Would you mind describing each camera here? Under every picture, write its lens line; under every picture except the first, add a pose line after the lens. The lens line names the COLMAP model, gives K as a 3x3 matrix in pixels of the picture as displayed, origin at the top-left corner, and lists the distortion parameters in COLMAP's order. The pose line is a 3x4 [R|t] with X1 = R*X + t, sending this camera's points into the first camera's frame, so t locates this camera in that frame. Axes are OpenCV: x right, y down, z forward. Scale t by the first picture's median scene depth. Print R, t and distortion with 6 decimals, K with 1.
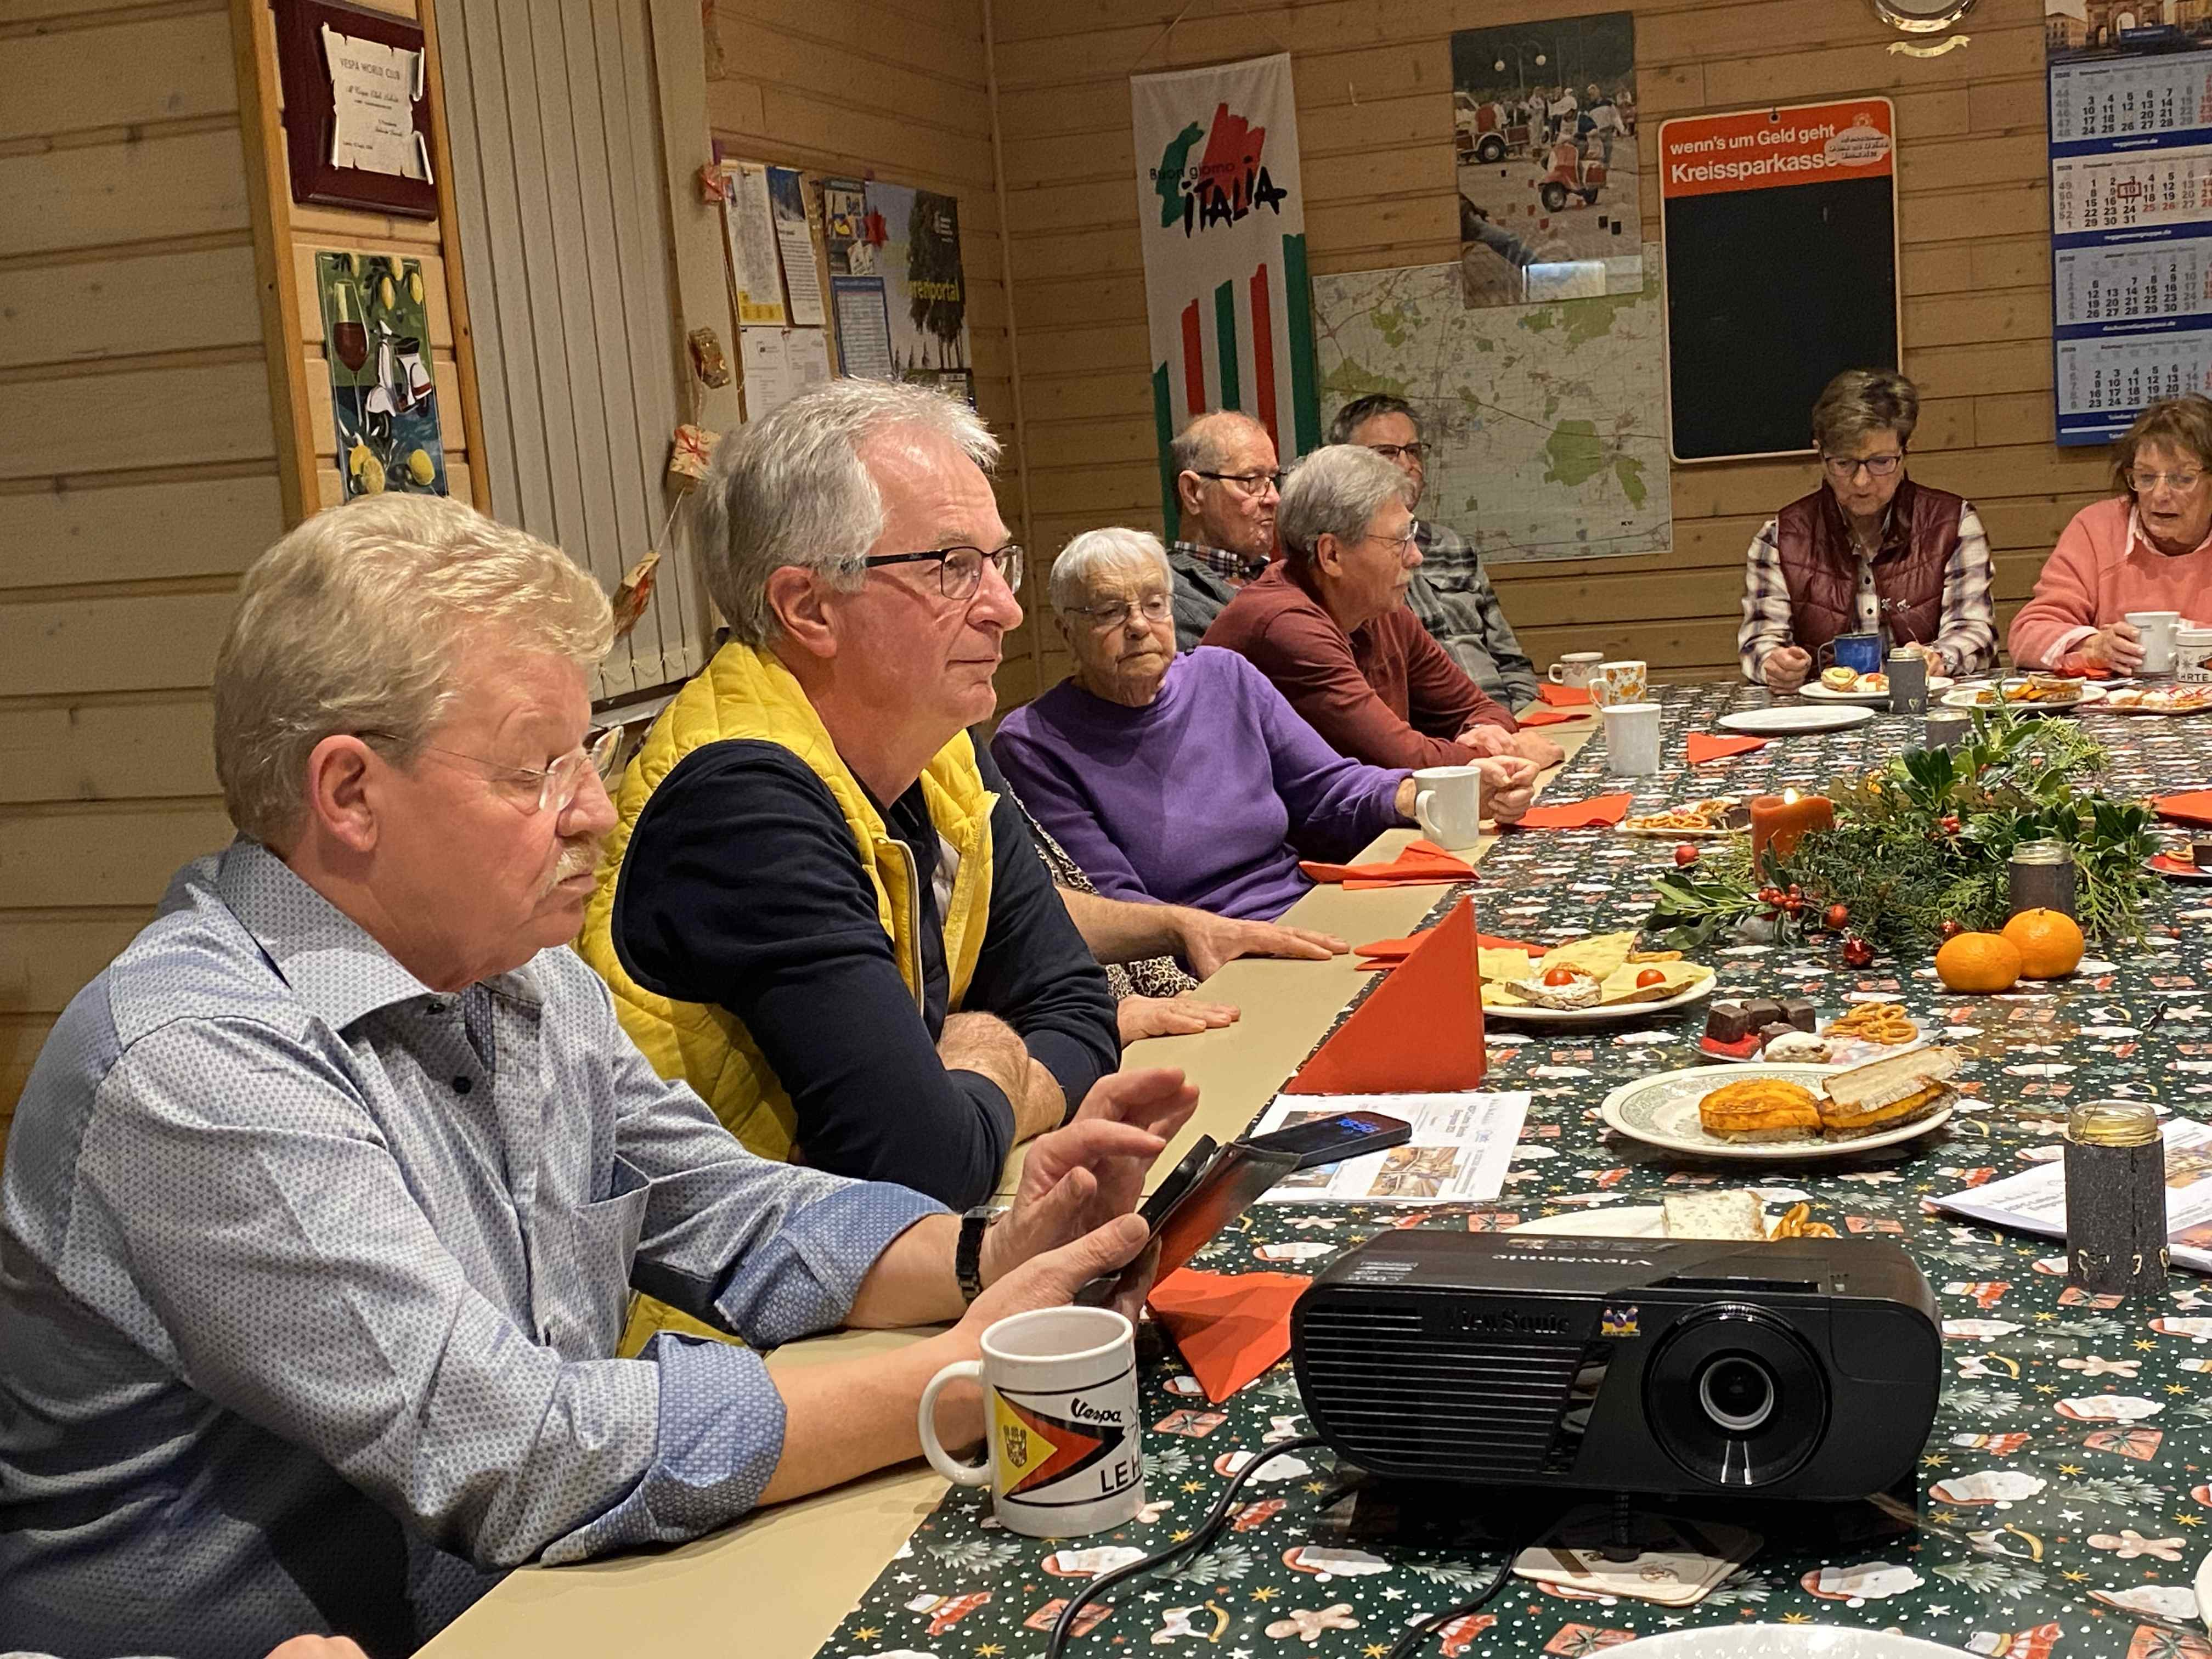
lens RADIAL K [[2715.2, 0, 1107.3], [0, 2715.2, 866.0], [0, 0, 1]] dist [0.059919, 0.000000]
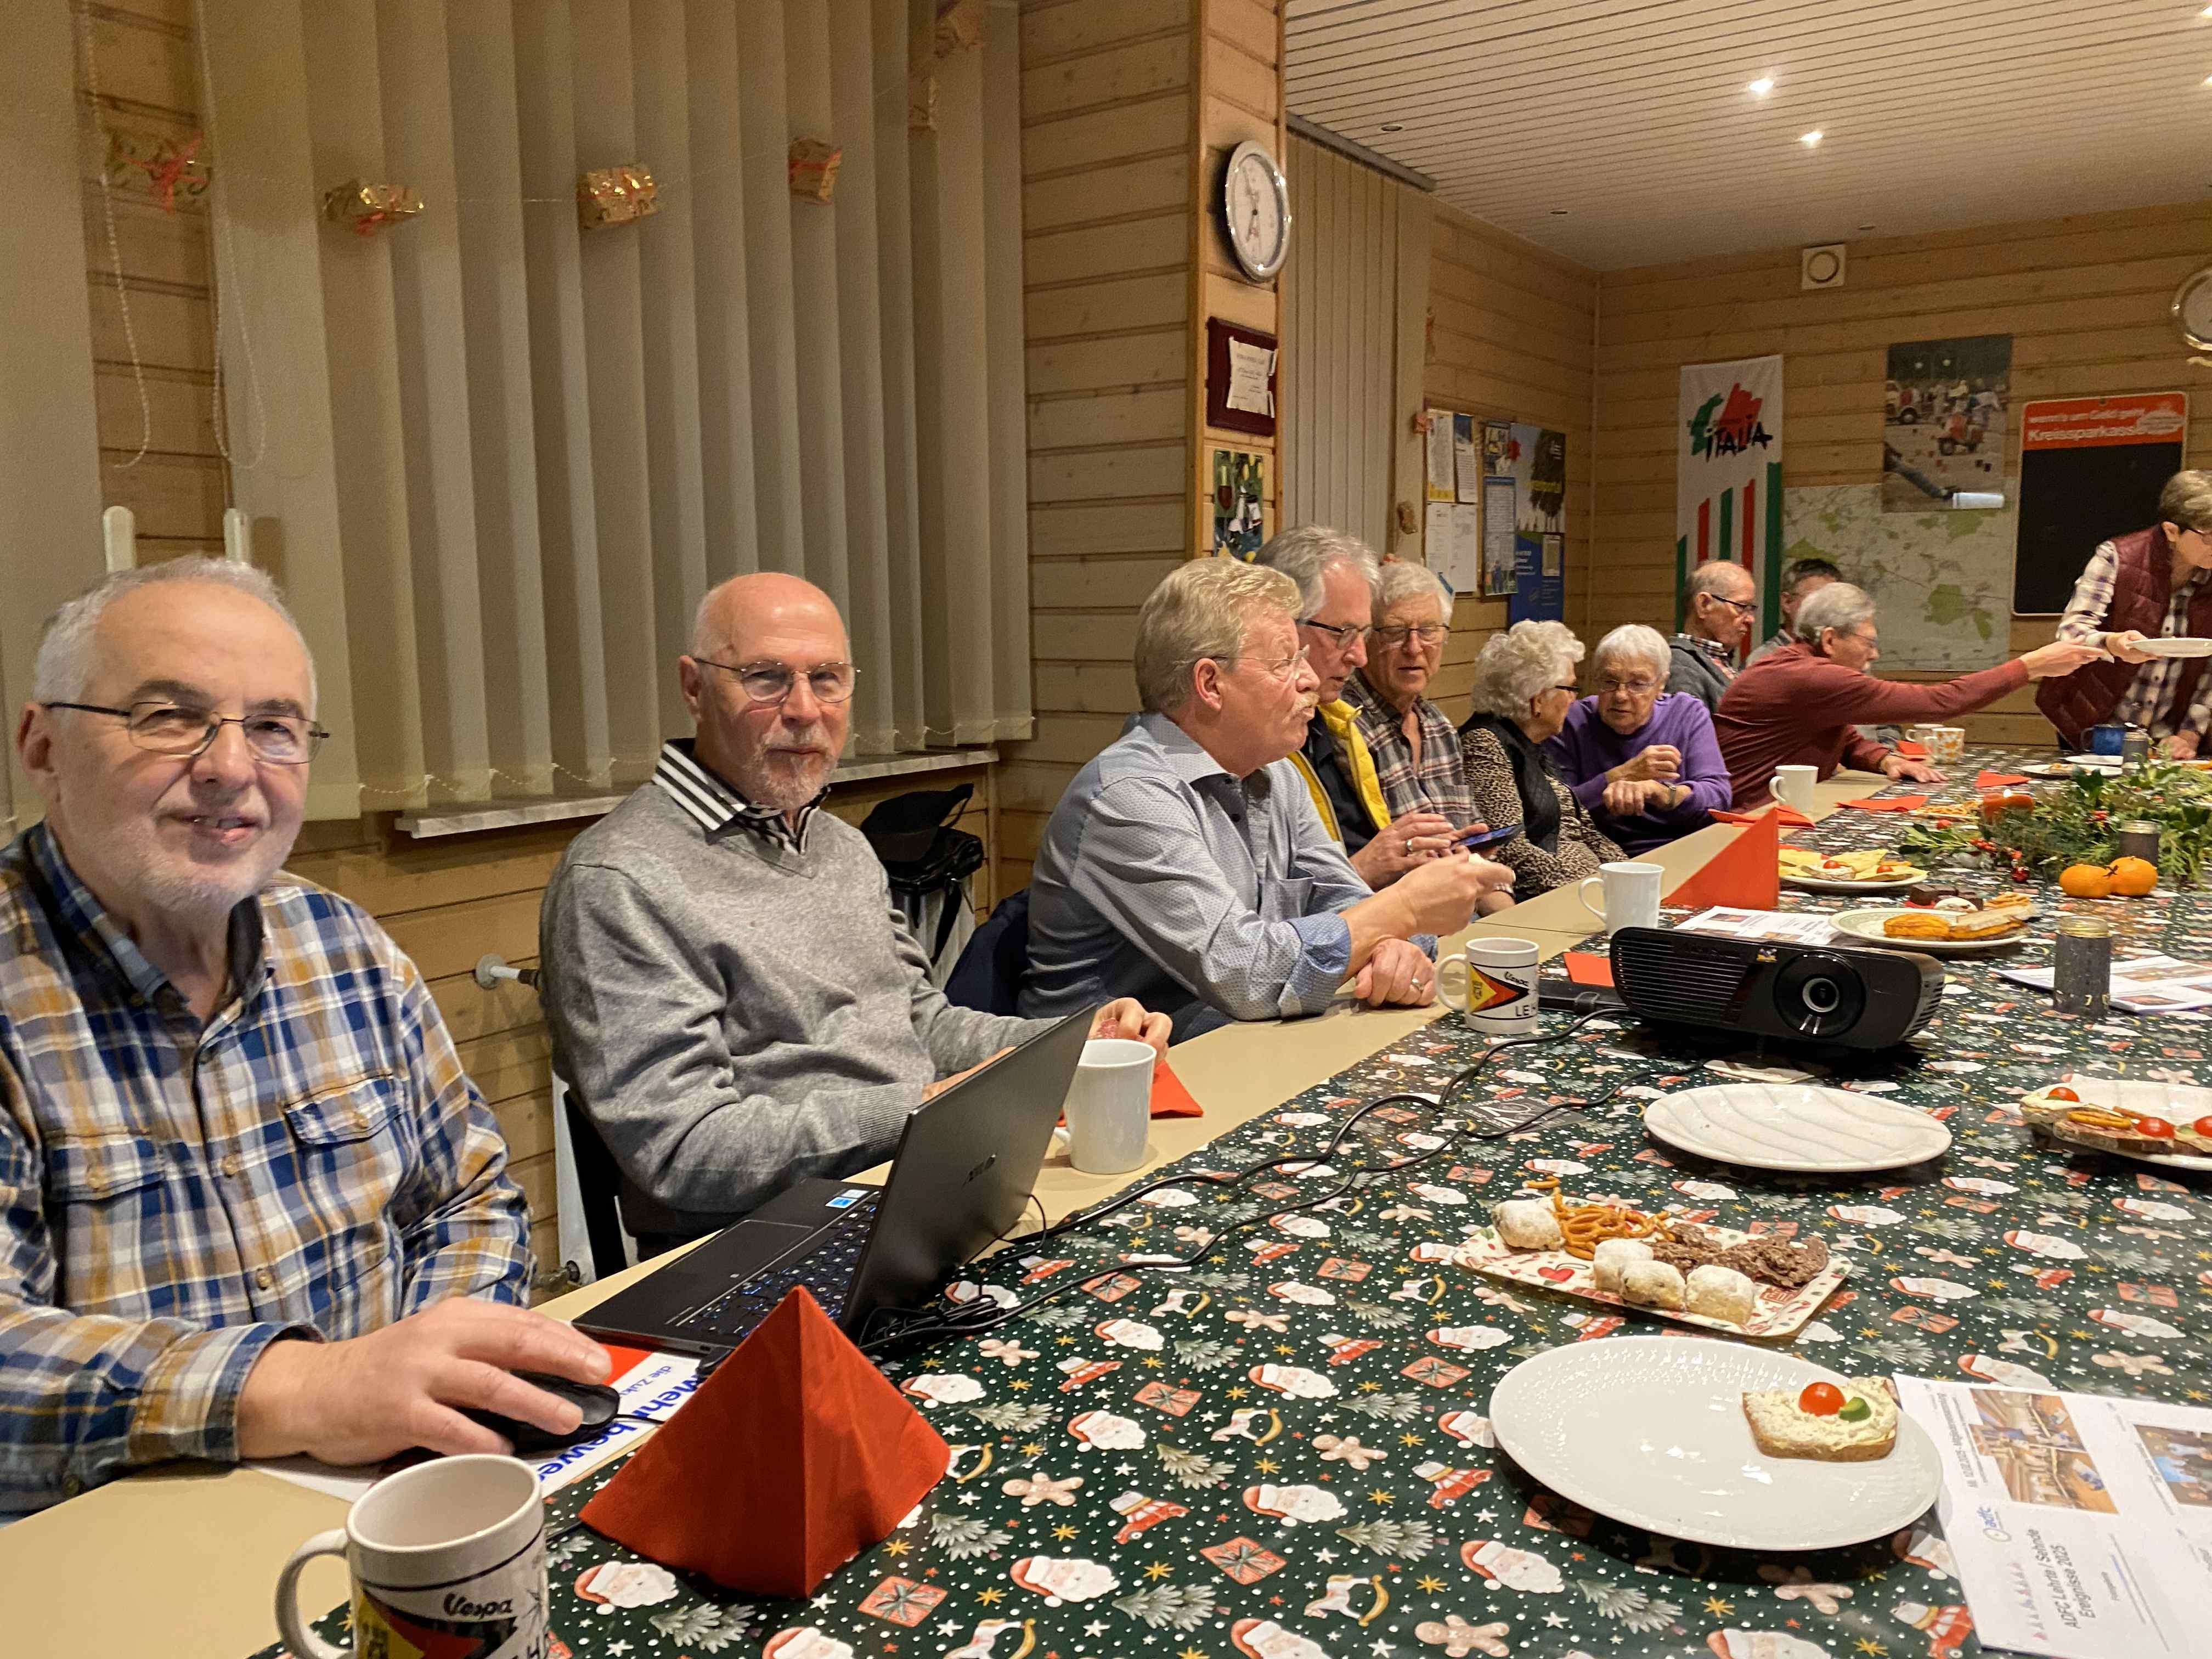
lens RADIAL K [[1695.9, 0, 1114.1], [0, 1695.9, 802.7], [0, 0, 1]] dist [0.008325, -0.017437]
pose [[0.948639, 0.097361, -0.301005, 0.033863], [-0.104697, 0.994469, -0.008298, 0.041436], [0.298533, 0.039386, 0.953586, -0.162211]]
